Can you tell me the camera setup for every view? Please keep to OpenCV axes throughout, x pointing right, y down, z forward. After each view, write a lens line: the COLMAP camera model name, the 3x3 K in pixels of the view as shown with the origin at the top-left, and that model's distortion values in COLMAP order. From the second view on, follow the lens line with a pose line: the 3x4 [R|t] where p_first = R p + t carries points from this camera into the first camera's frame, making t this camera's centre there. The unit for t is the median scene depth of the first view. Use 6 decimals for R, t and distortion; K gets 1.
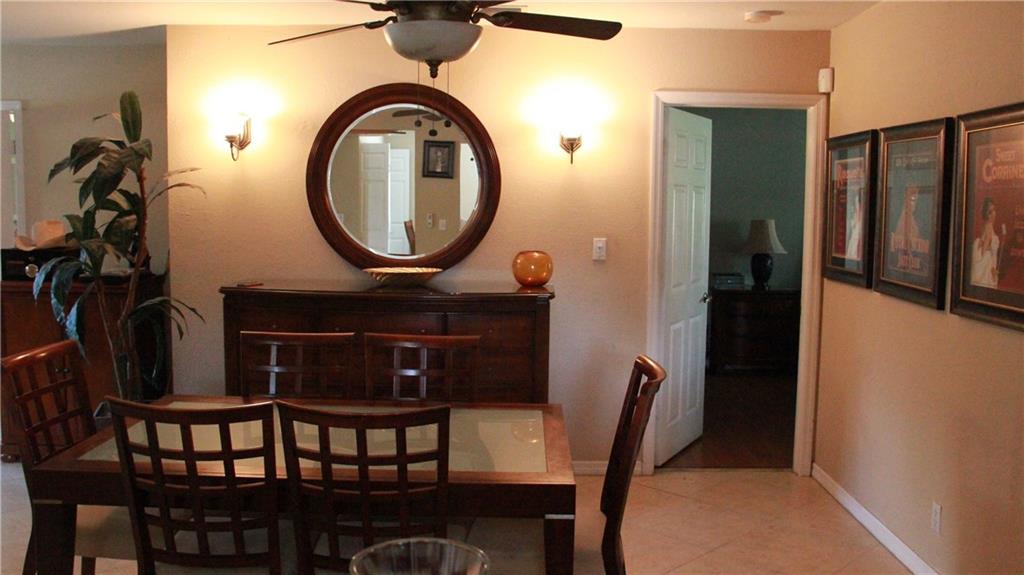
lens RADIAL K [[892.5, 0, 512.0], [0, 892.5, 287.5], [0, 0, 1]] dist [-0.168701, 0.187708]
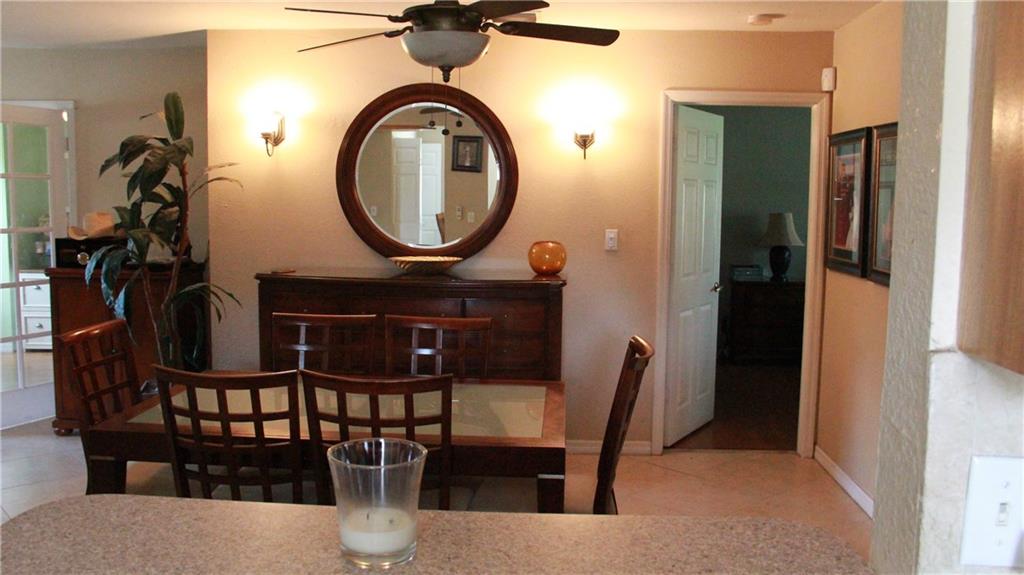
lens RADIAL K [[892.5, 0, 512.0], [0, 892.5, 287.5], [0, 0, 1]] dist [-0.168701, 0.187708]
pose [[0.999075, 0.005402, -0.042653, 0.027701], [-0.005077, 0.999957, 0.007726, 0.006315], [0.042693, -0.007503, 0.999060, -0.065589]]
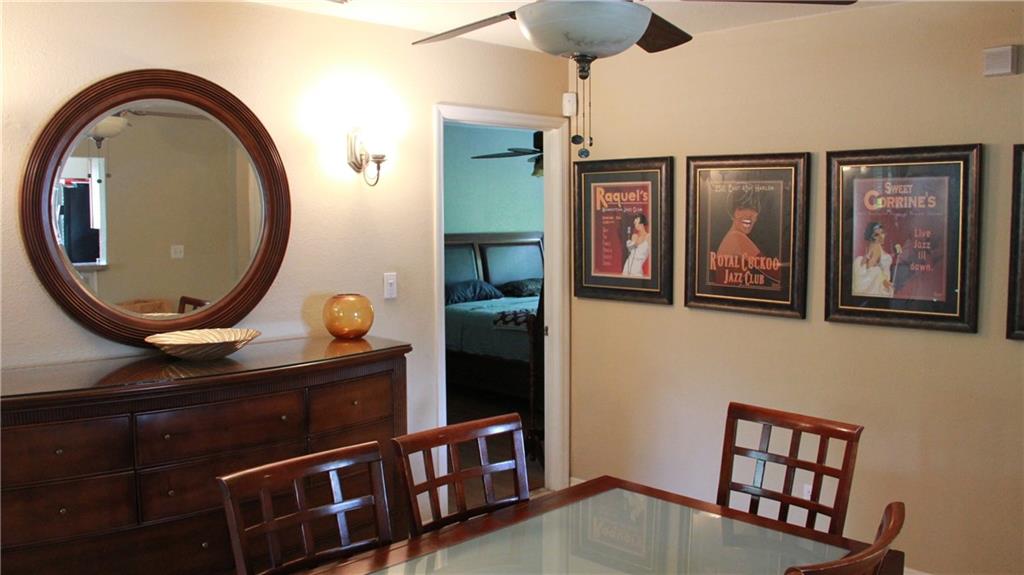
lens RADIAL K [[905.6, 0, 512.3], [0, 905.6, 292.9], [0, 0, 1]] dist [-0.178080, 0.194611]
pose [[0.713678, -0.070691, 0.696897, -0.452396], [0.078512, 0.996698, 0.020700, -0.048069], [-0.696060, 0.039942, 0.716872, 0.321456]]
